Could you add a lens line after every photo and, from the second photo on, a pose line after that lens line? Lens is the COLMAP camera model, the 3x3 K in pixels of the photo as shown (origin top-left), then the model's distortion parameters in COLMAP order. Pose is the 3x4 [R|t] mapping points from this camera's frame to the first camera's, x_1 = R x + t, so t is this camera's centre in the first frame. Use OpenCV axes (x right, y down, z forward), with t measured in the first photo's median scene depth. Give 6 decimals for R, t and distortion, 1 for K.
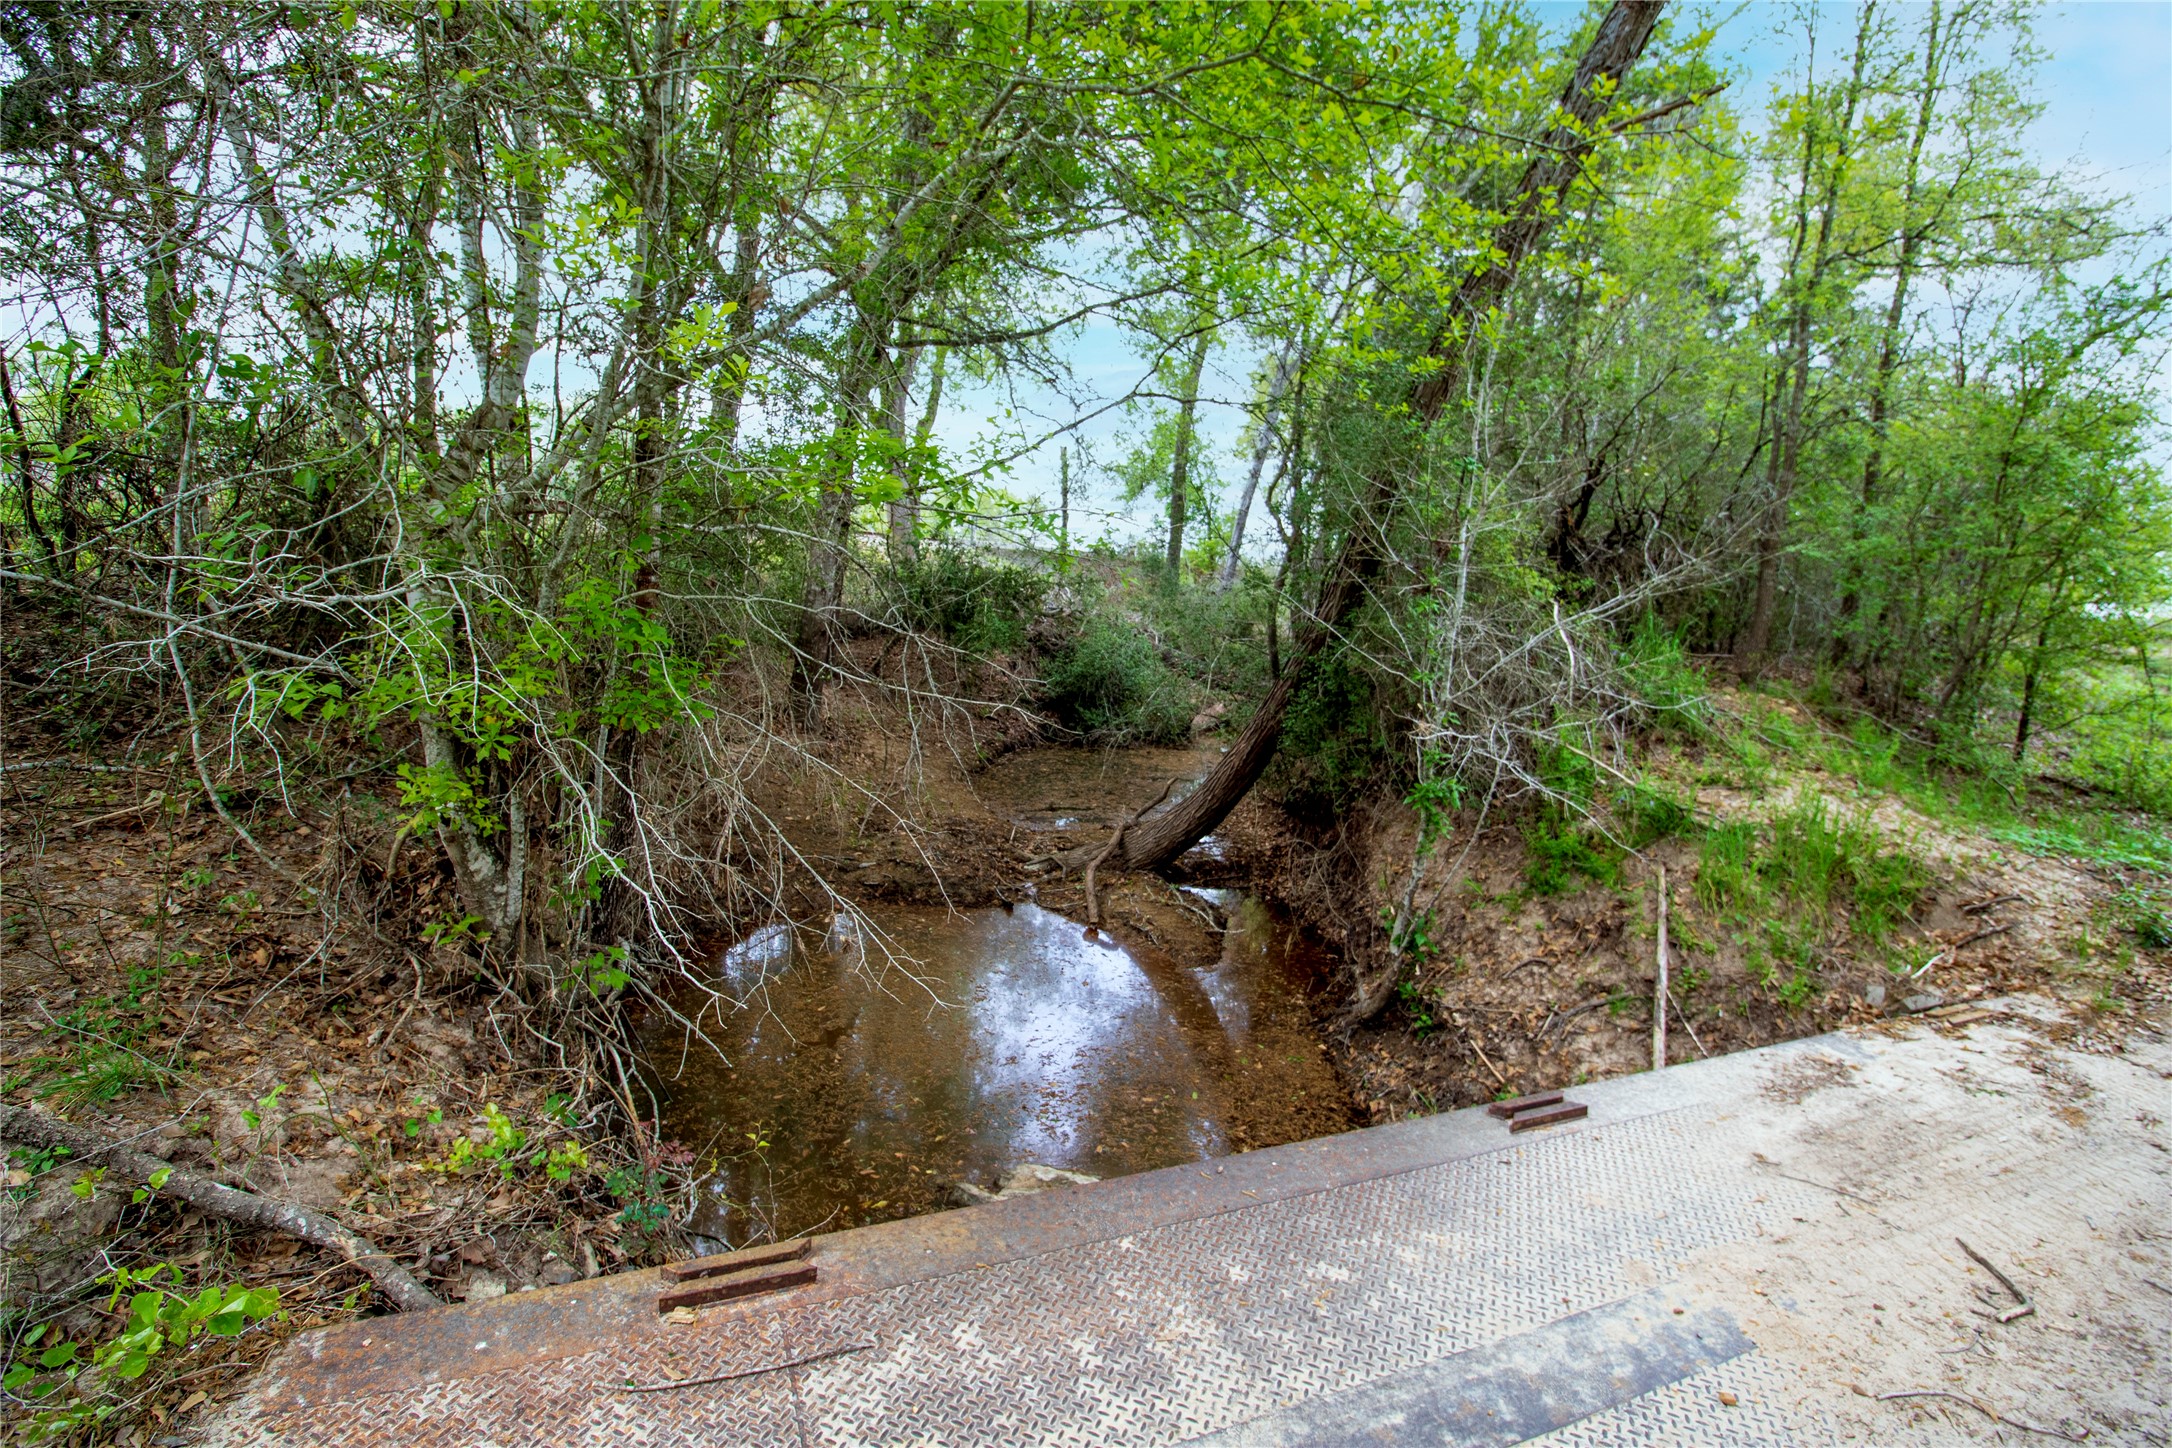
lens RADIAL K [[1020.1, 0, 1088.7], [0, 1020.1, 727.2], [0, 0, 1]] dist [-0.002290, -0.000759]
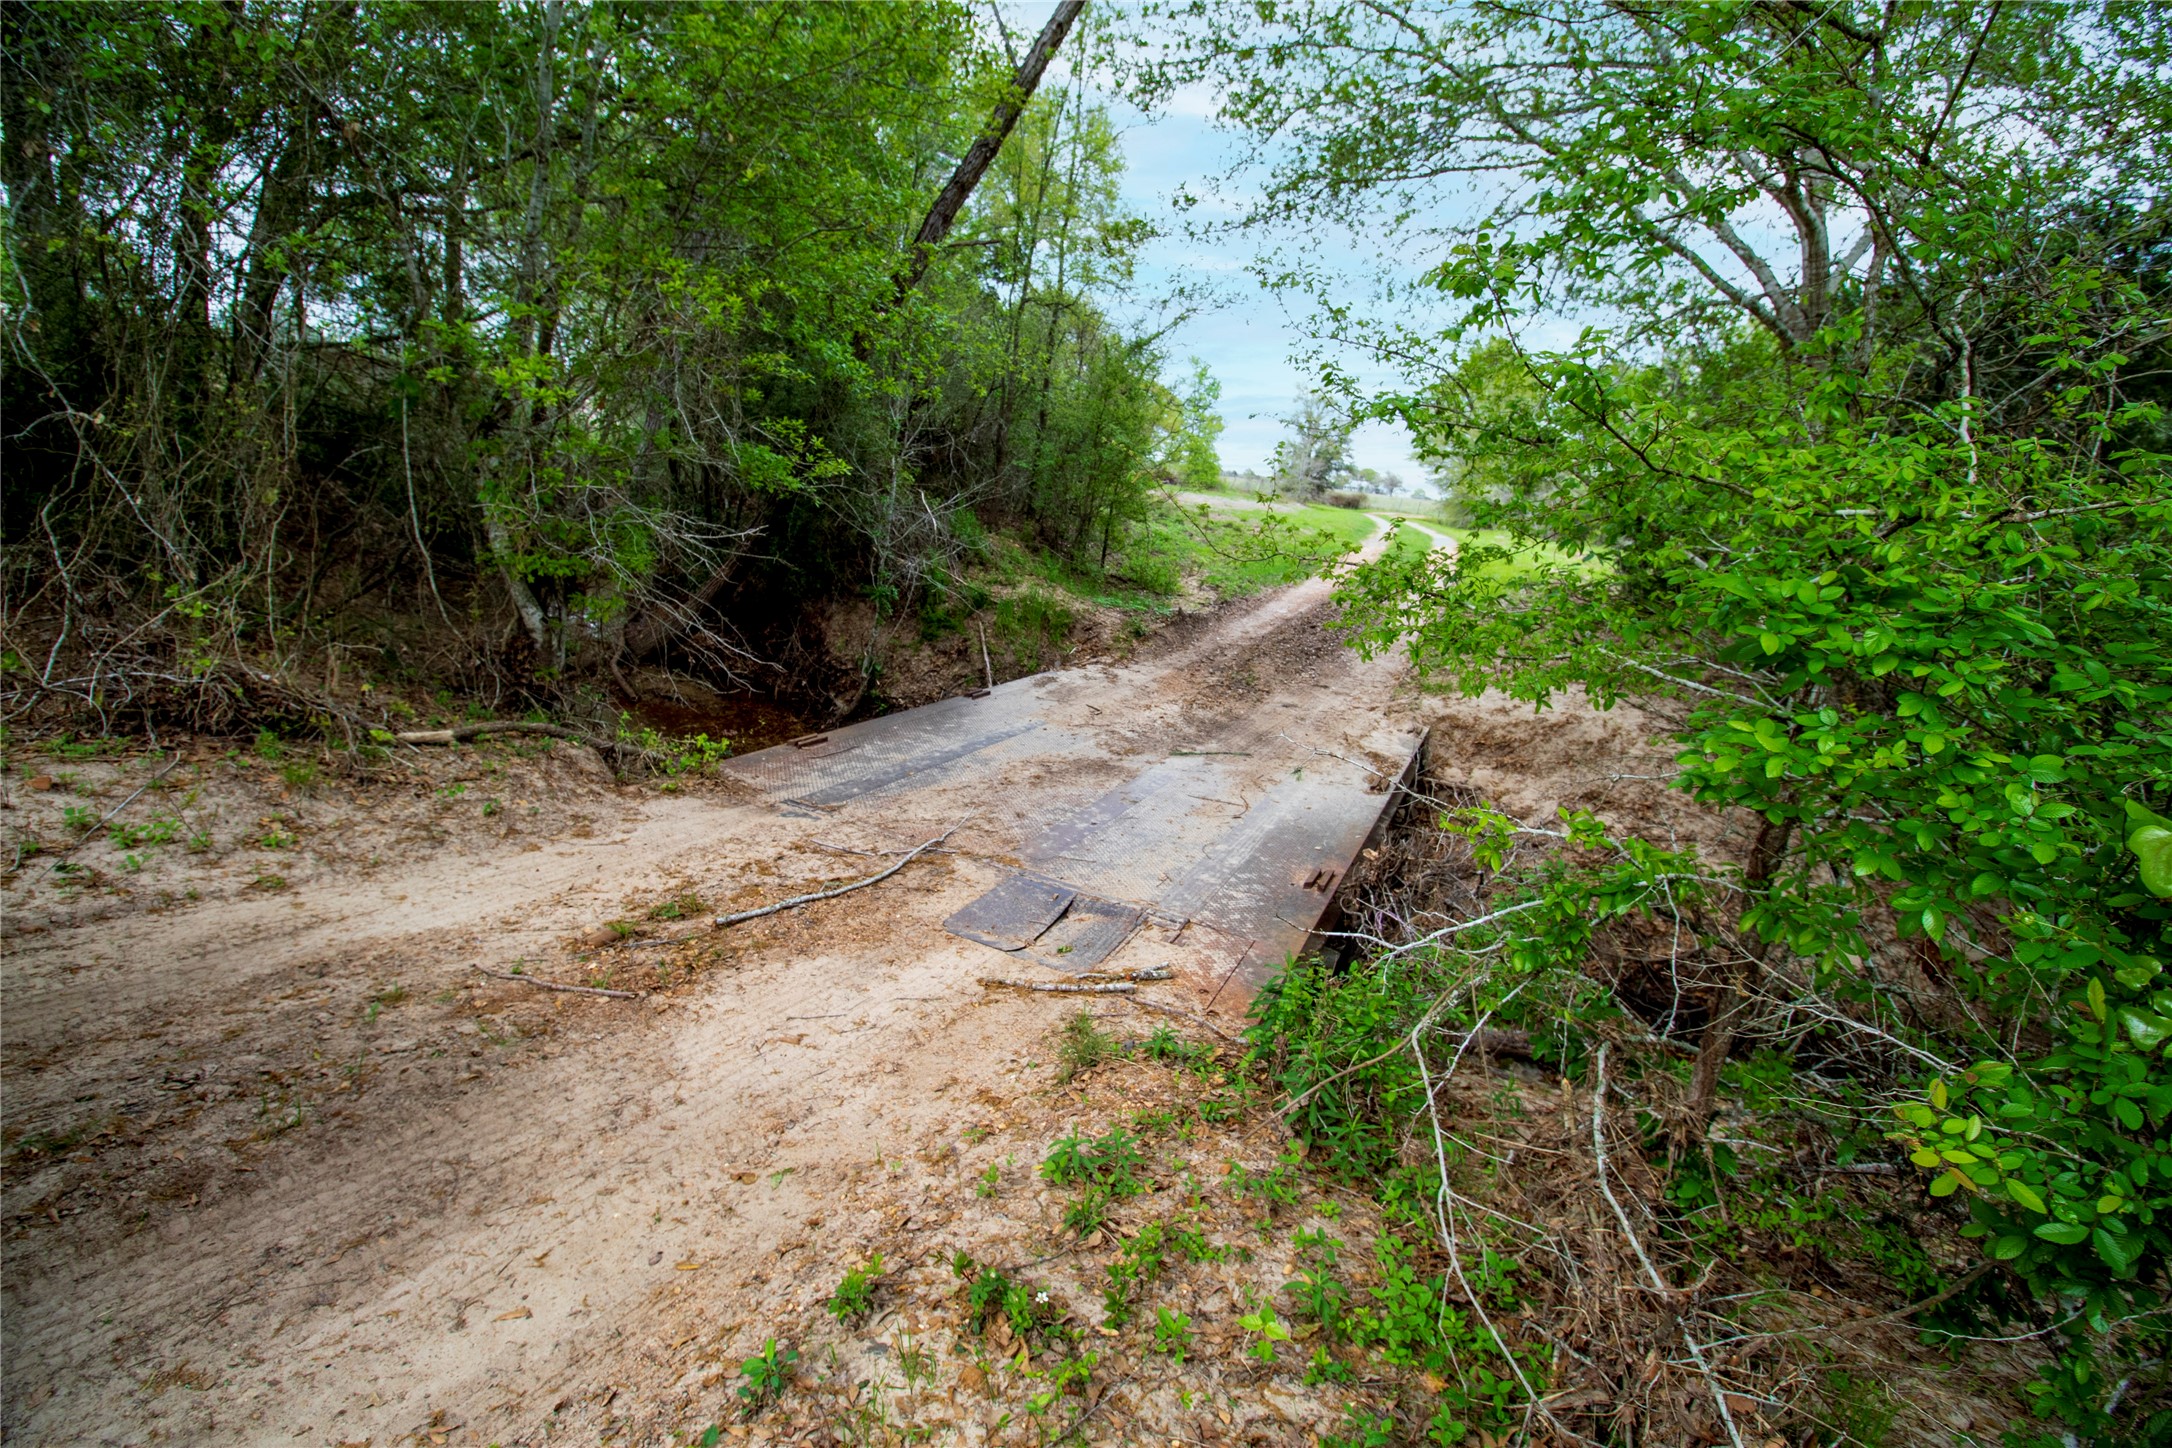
lens RADIAL K [[1020.1, 0, 1086.9], [0, 1020.1, 723.2], [0, 0, 1]] dist [-0.002290, -0.000759]
pose [[0.755541, -0.126222, 0.642827, -0.673134], [0.015773, 0.984483, 0.174769, -0.026680], [-0.654912, -0.121906, 0.745808, -0.781418]]
